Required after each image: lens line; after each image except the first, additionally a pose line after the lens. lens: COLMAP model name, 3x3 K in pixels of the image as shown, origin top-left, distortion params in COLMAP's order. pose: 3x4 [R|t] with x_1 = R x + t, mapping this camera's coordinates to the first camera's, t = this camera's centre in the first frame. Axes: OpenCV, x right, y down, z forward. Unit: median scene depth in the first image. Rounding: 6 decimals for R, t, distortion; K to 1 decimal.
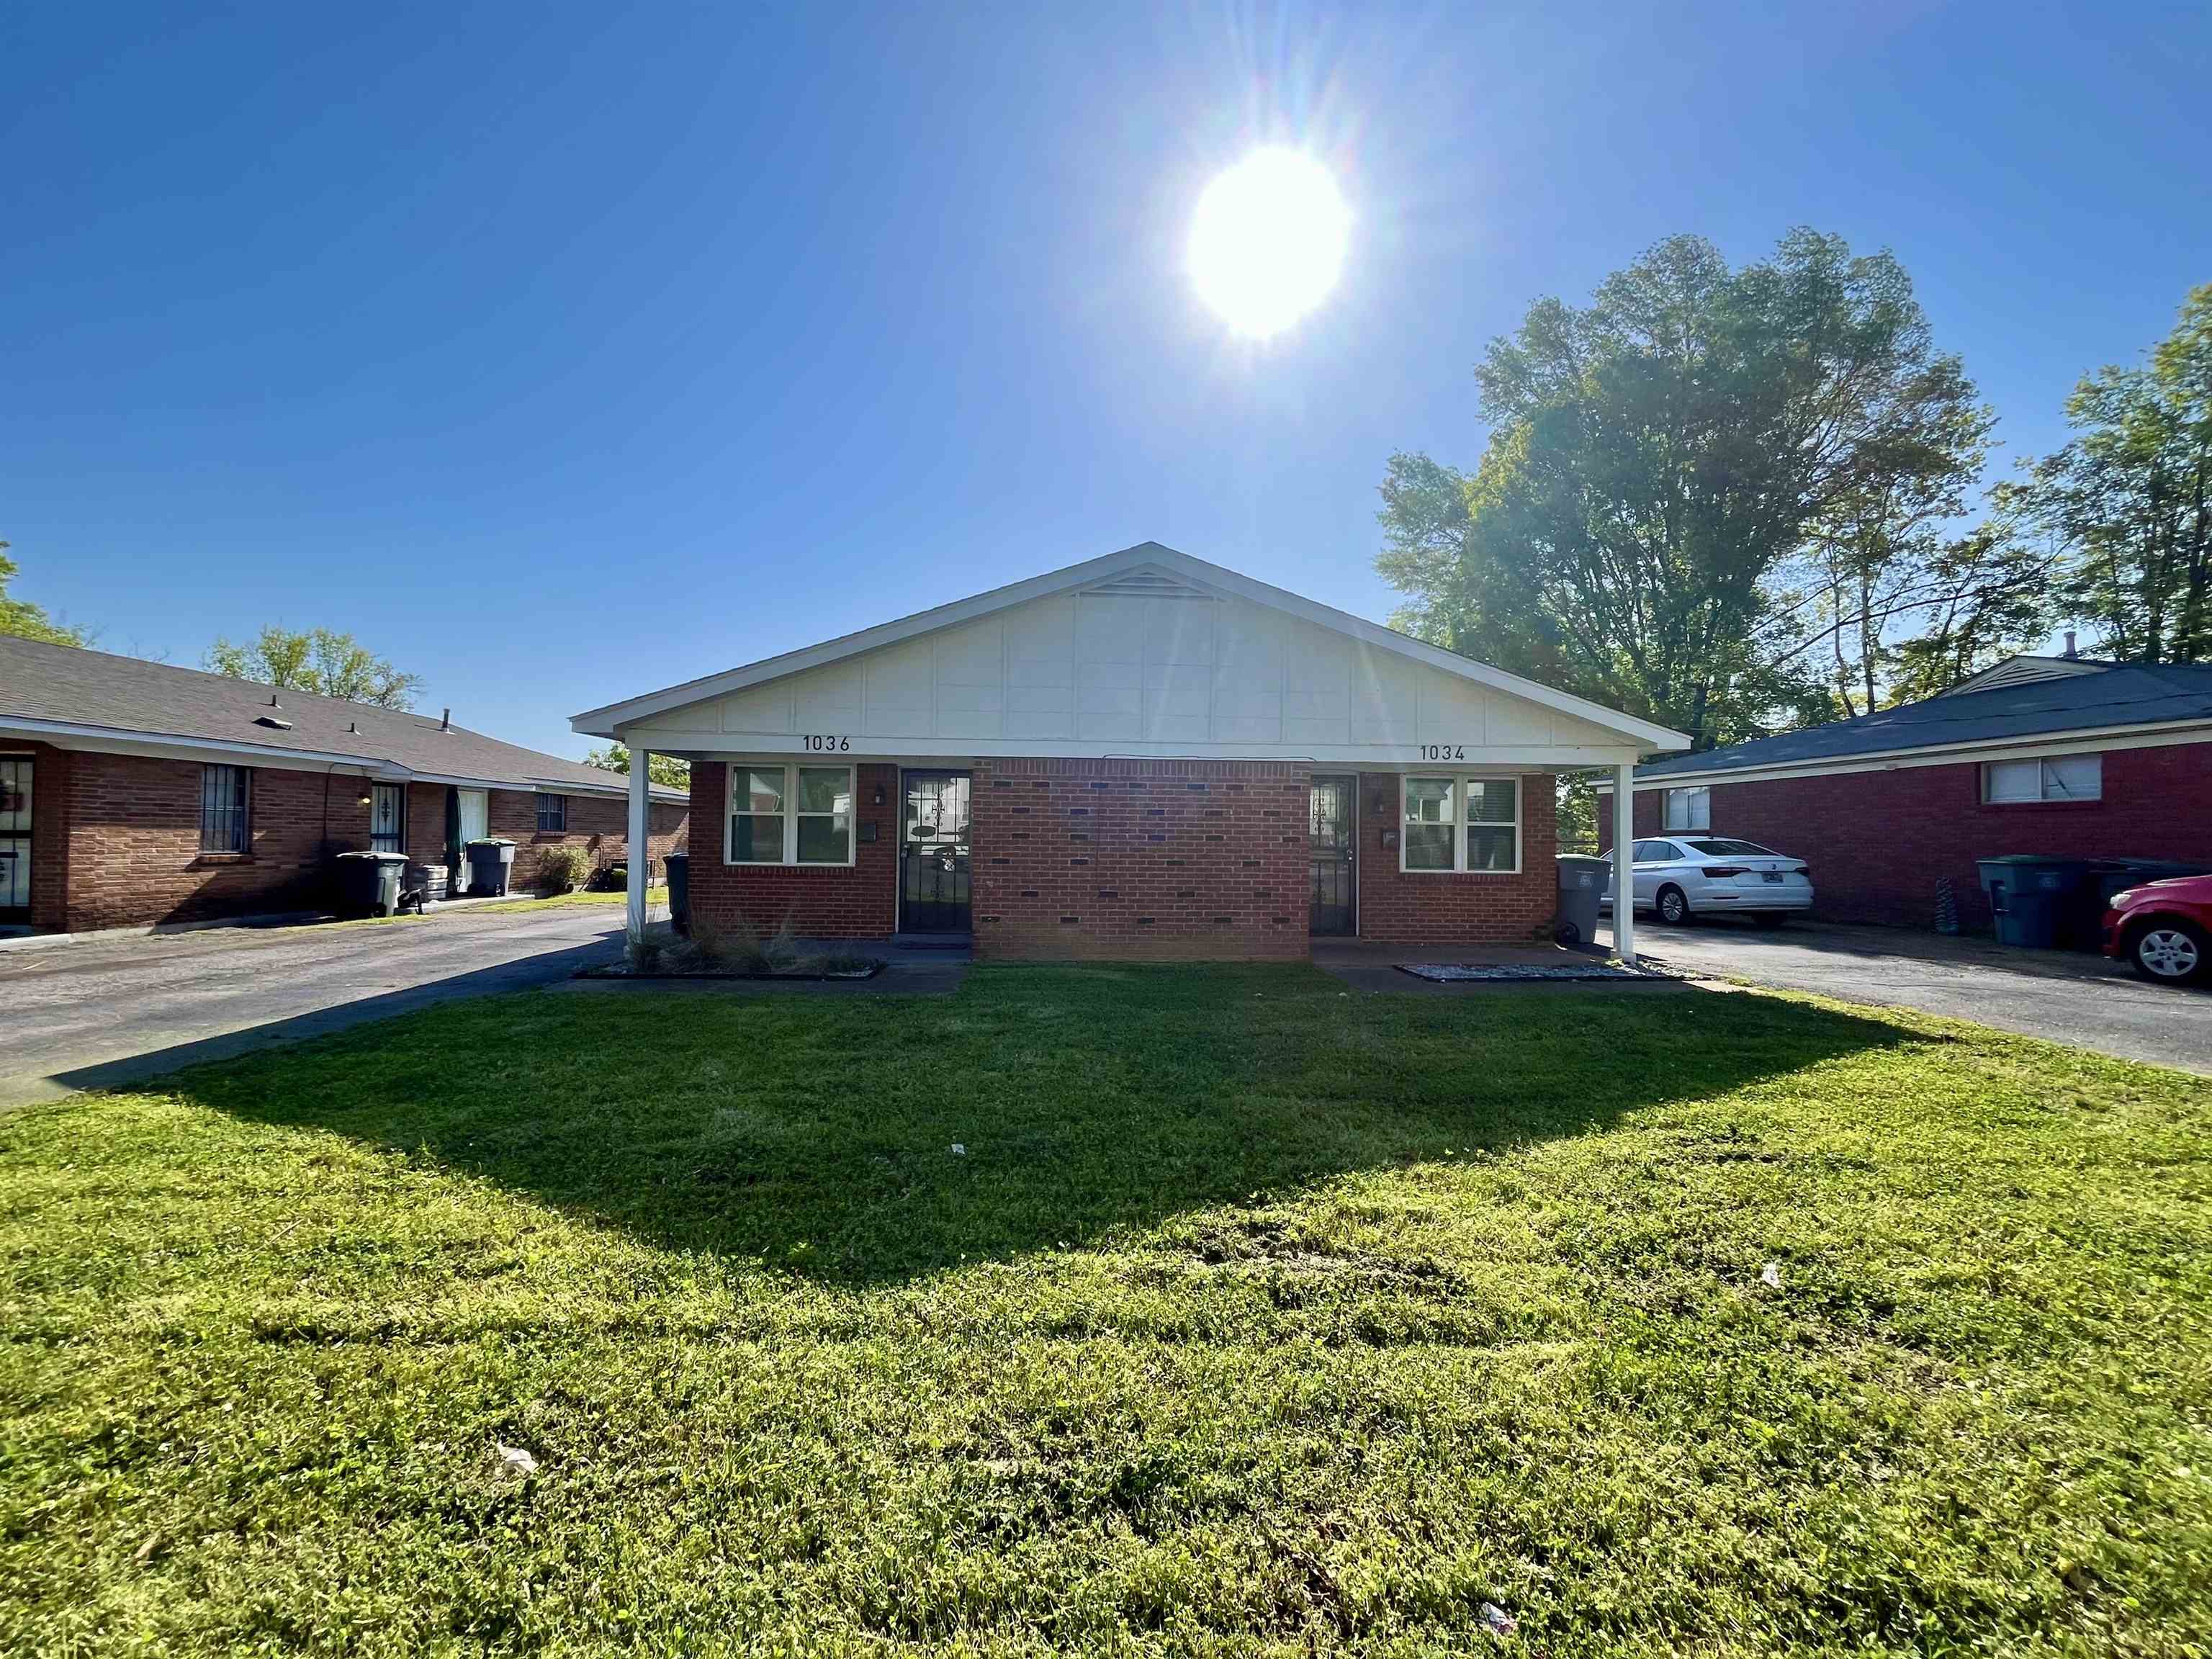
lens RADIAL K [[891.9, 0, 1102.6], [0, 891.9, 824.3], [0, 0, 1]] dist [0.000605, -0.000211]
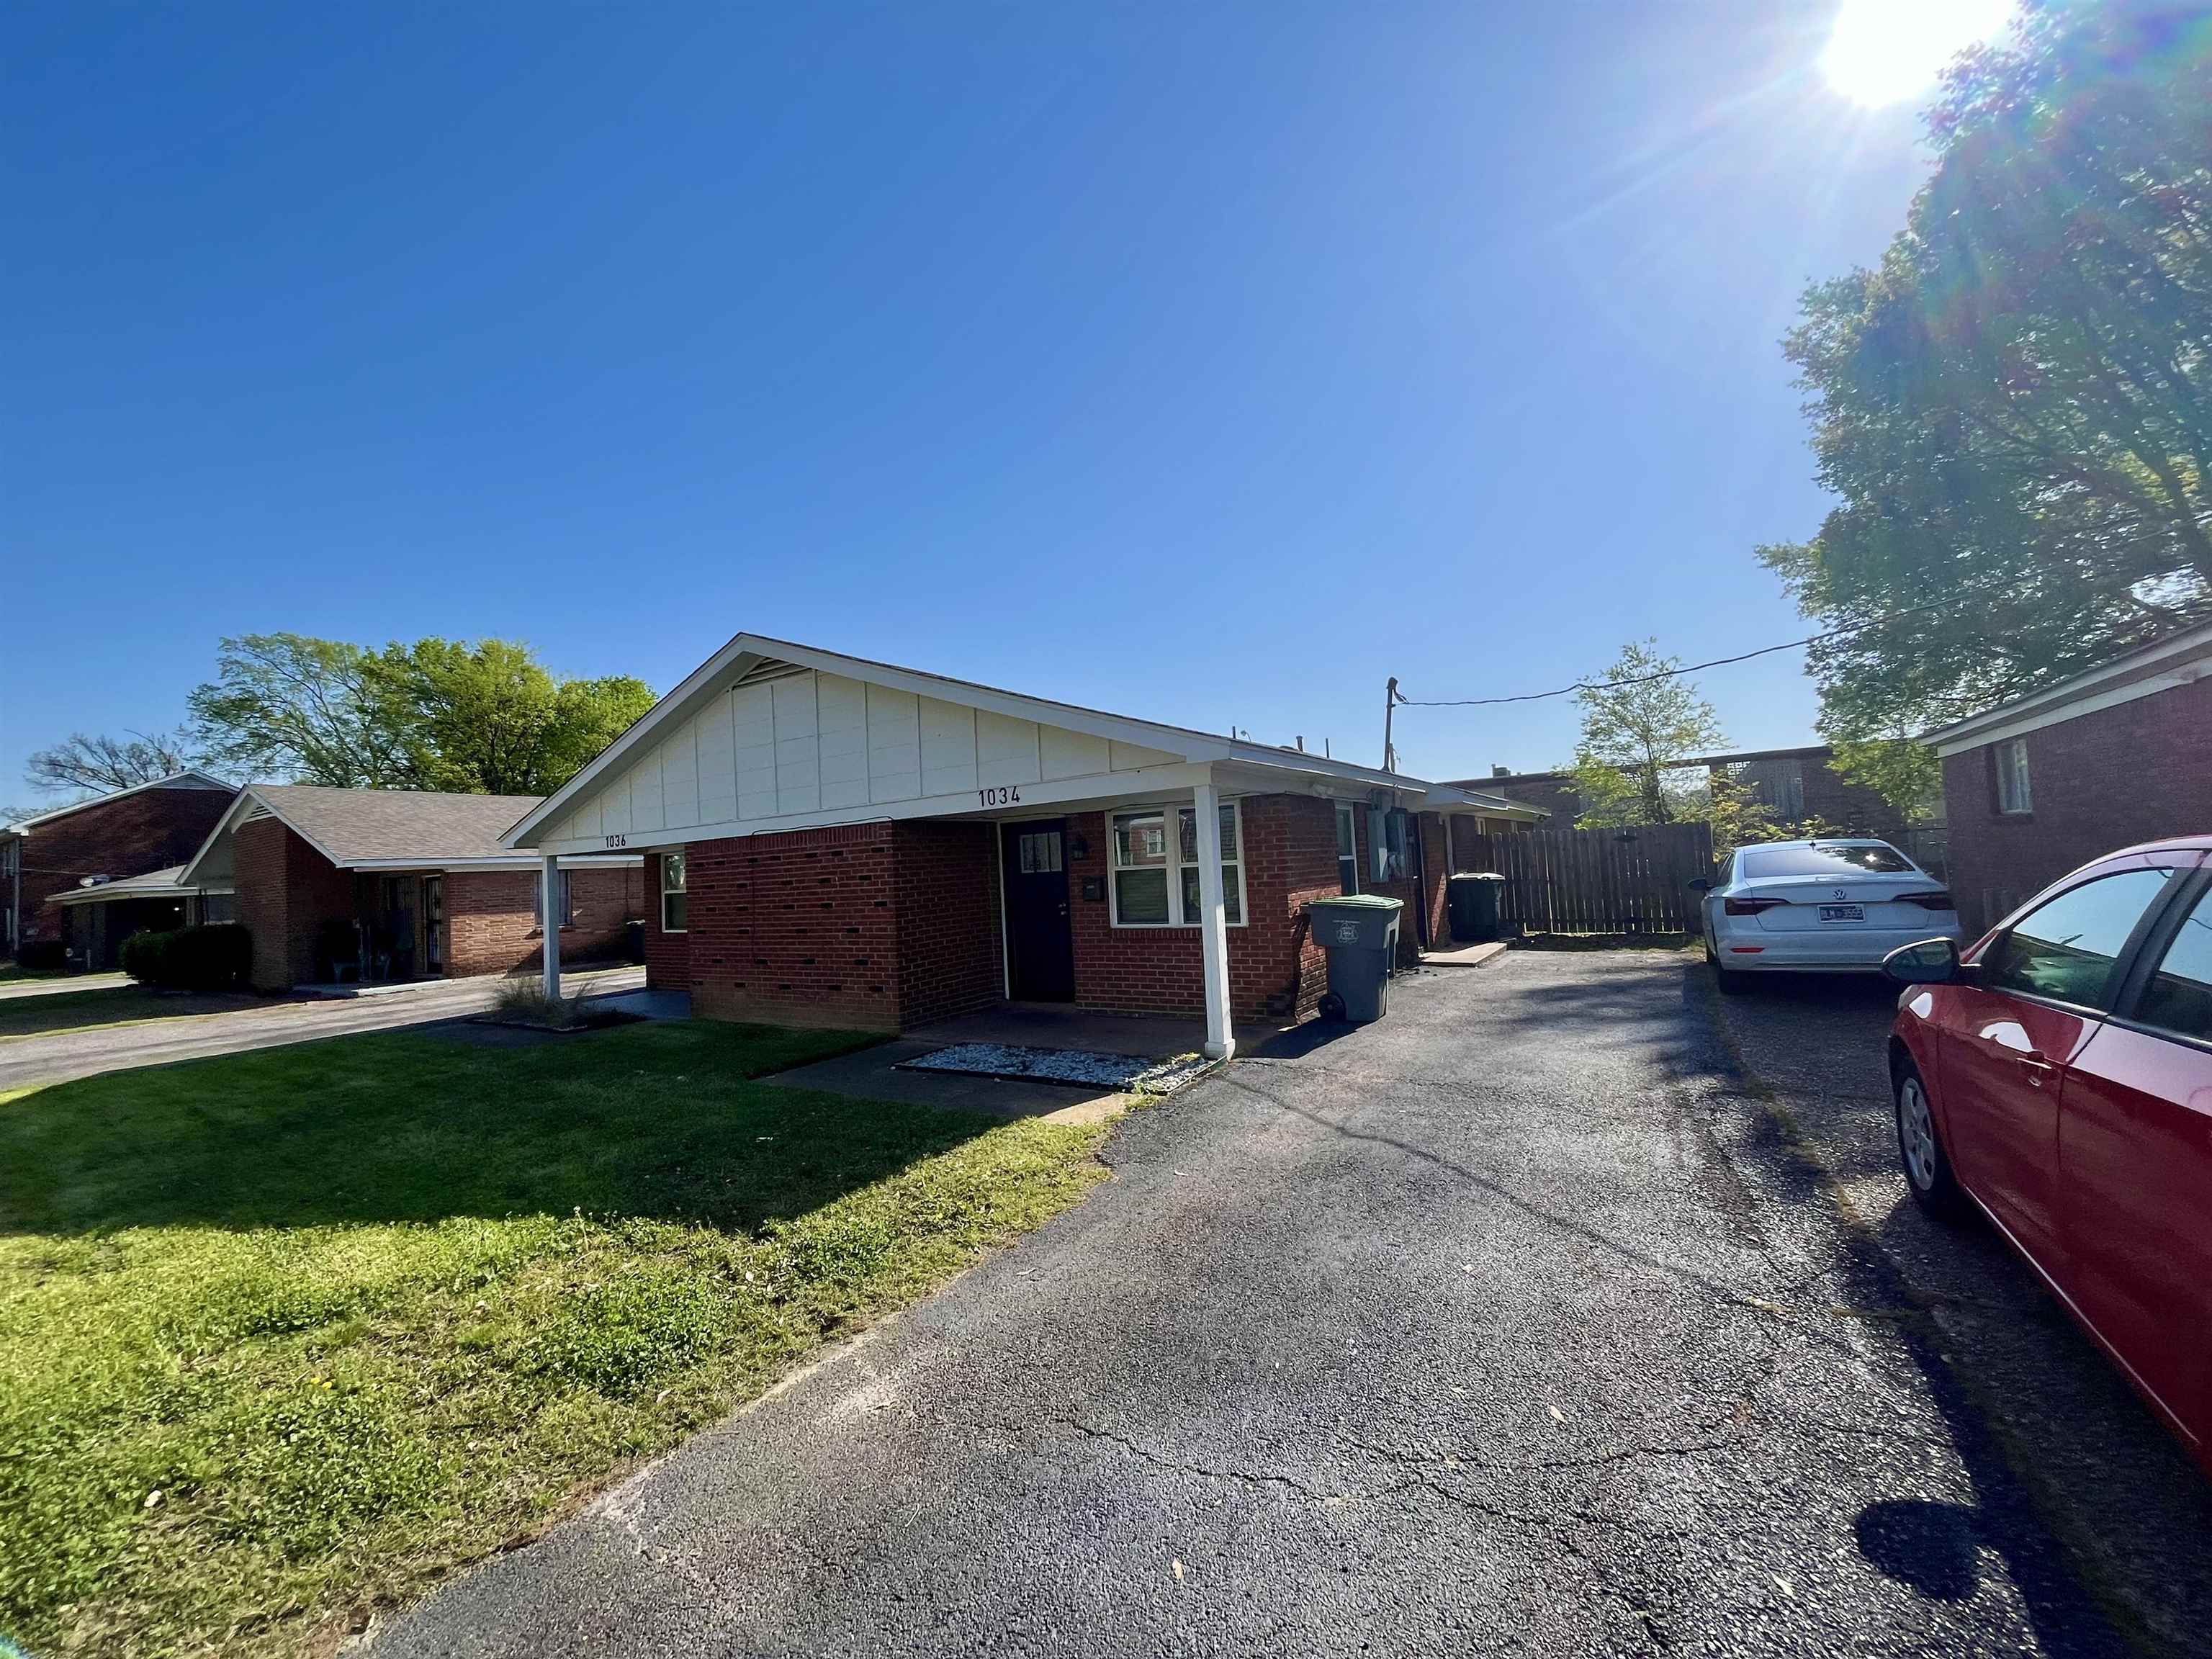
lens RADIAL K [[891.9, 0, 1102.6], [0, 891.9, 824.3], [0, 0, 1]] dist [0.000605, -0.000211]
pose [[0.812913, -0.084620, -0.576205, 0.905669], [0.071741, 0.996402, -0.045117, -0.007261], [0.577950, -0.004661, 0.816059, 0.340127]]
